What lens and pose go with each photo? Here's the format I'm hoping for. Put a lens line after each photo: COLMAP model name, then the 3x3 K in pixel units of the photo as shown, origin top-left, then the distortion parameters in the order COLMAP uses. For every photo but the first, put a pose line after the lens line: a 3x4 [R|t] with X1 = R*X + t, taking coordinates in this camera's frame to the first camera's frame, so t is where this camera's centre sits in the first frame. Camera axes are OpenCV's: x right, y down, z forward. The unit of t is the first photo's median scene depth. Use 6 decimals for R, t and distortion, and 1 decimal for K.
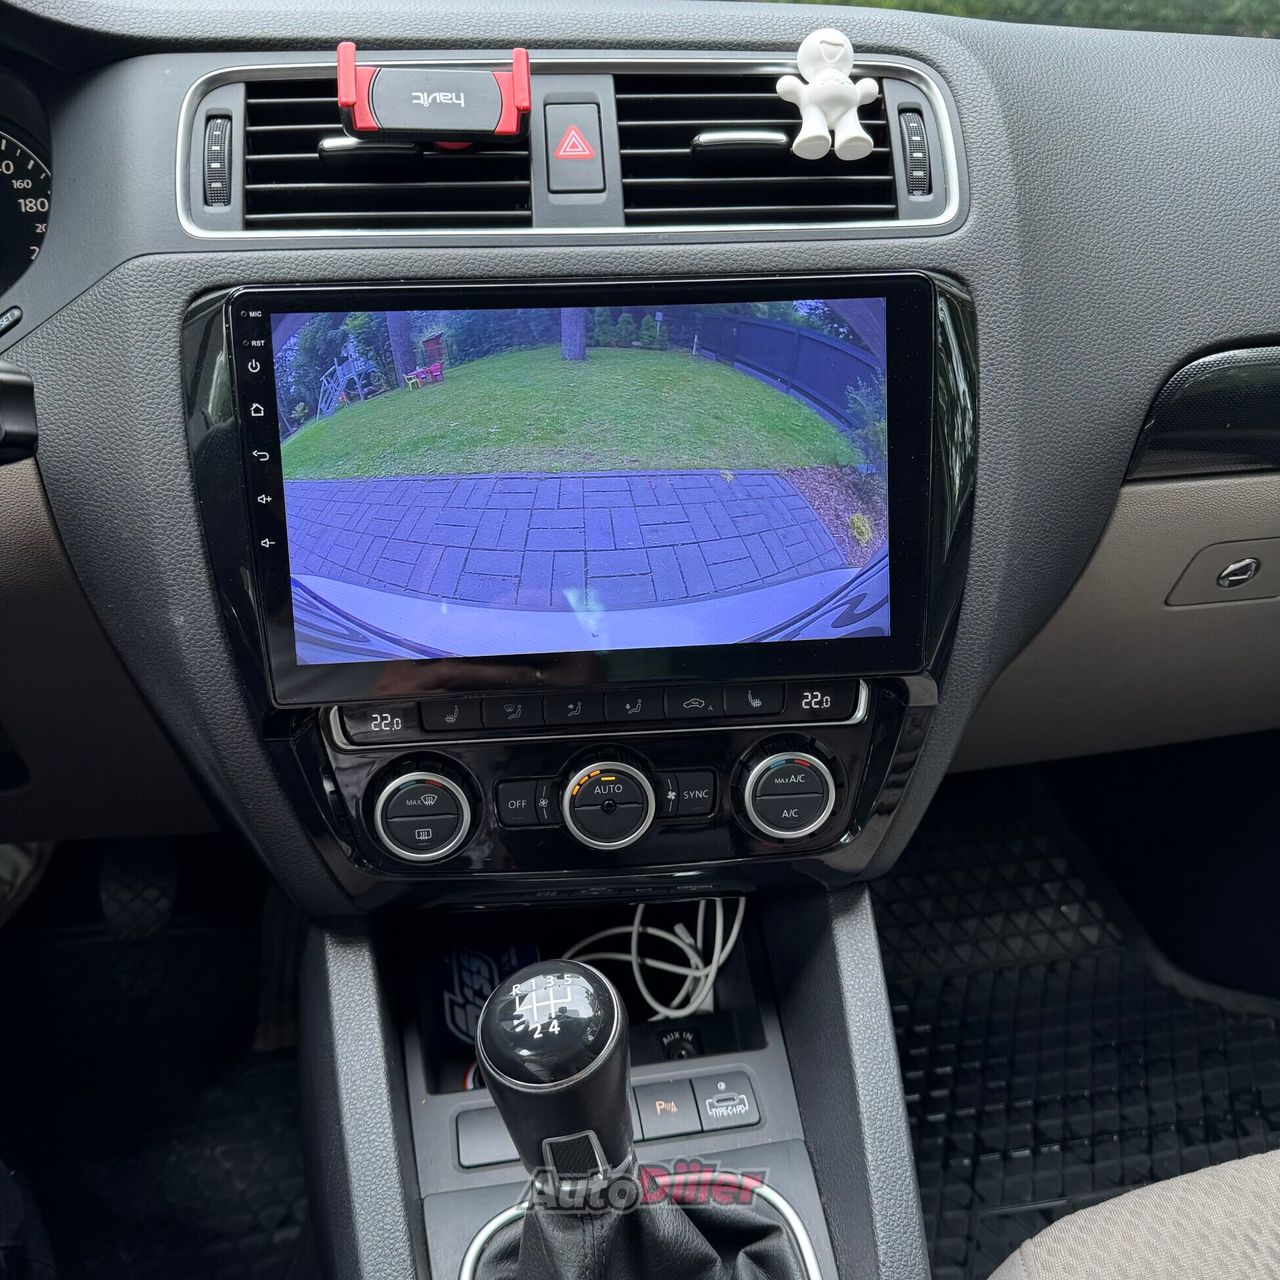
lens RADIAL K [[1207.7, 0, 641.1], [0, 1207.7, 644.1], [0, 0, 1]] dist [0.014043, 0.000000]
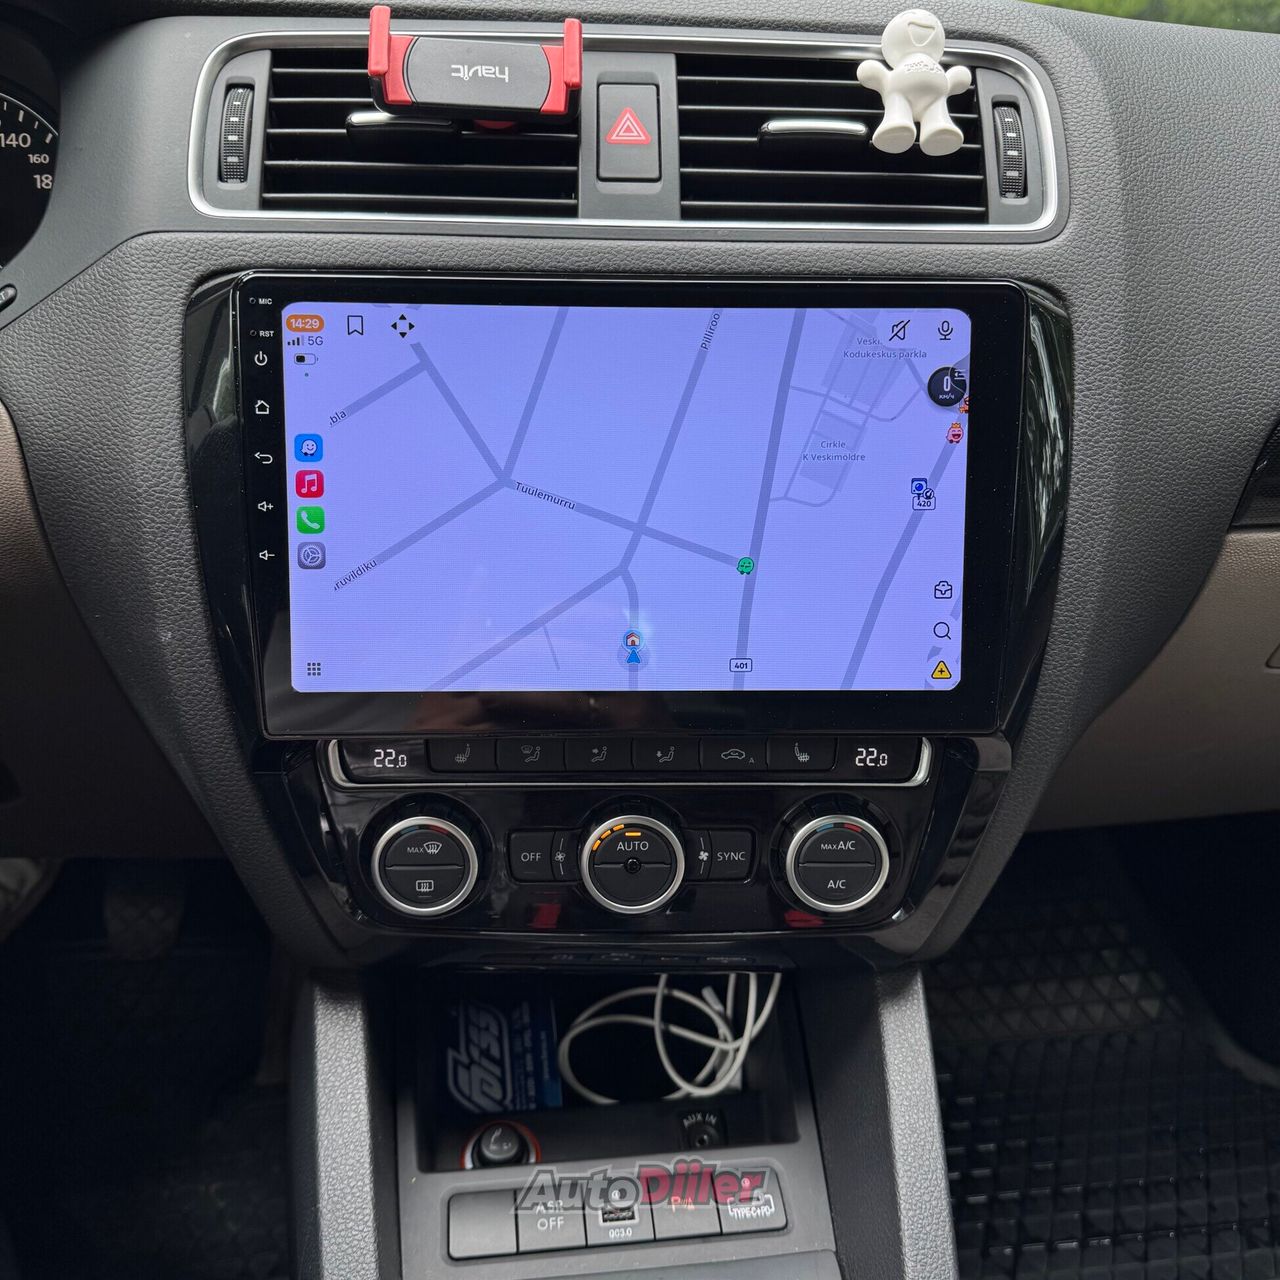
lens RADIAL K [[1207.7, 0, 641.1], [0, 1207.7, 636.8], [0, 0, 1]] dist [0.014043, 0.000000]
pose [[0.998136, 0.046436, -0.039611, 0.006904], [-0.047367, 0.998615, -0.022883, -0.014239], [0.038494, 0.024716, 0.998953, 0.104806]]
